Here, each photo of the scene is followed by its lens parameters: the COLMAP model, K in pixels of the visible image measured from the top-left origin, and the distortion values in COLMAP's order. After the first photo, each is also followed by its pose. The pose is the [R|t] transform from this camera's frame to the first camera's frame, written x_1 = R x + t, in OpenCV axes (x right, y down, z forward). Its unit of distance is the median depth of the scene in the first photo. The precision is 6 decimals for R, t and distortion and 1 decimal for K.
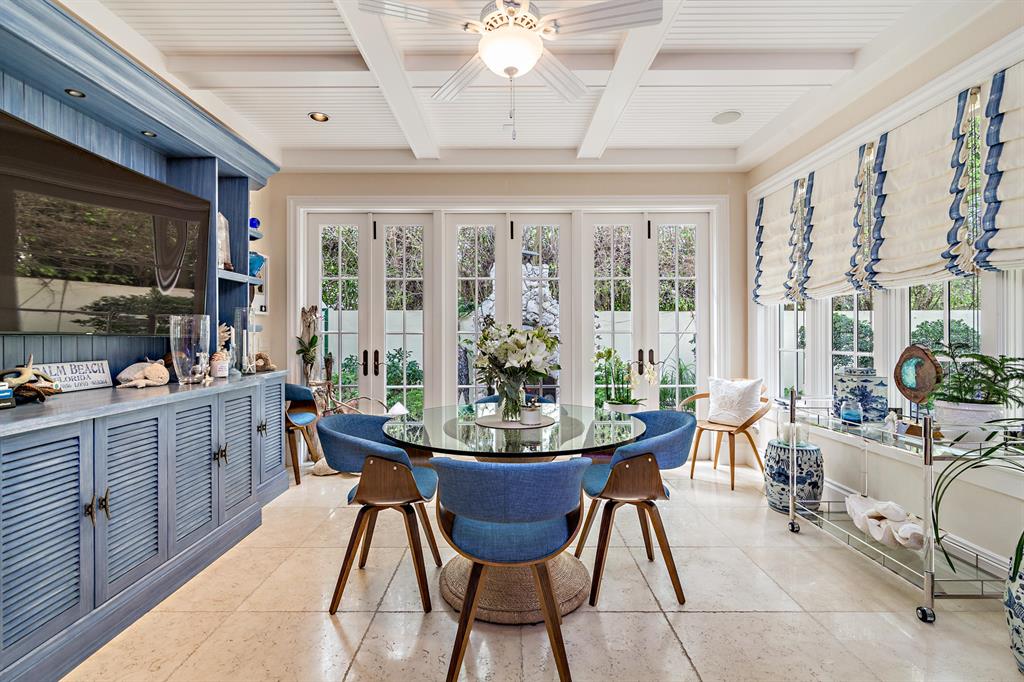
lens RADIAL K [[471.0, 0, 510.2], [0, 471.0, 337.2], [0, 0, 1]] dist [0.002509, 0.000100]
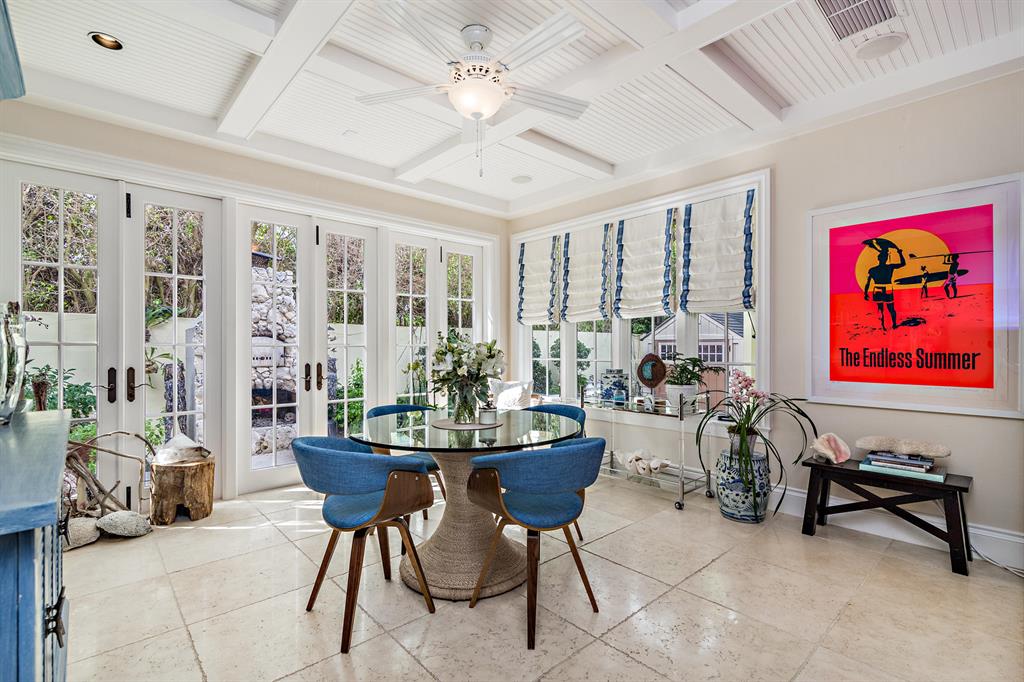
lens RADIAL K [[474.0, 0, 515.7], [0, 474.0, 349.5], [0, 0, 1]] dist [-0.000396, -0.000257]
pose [[0.740404, 0.000471, 0.672162, -0.430261], [0.001730, 0.999995, -0.002606, 0.004072], [-0.672160, 0.003093, 0.740400, 0.051000]]
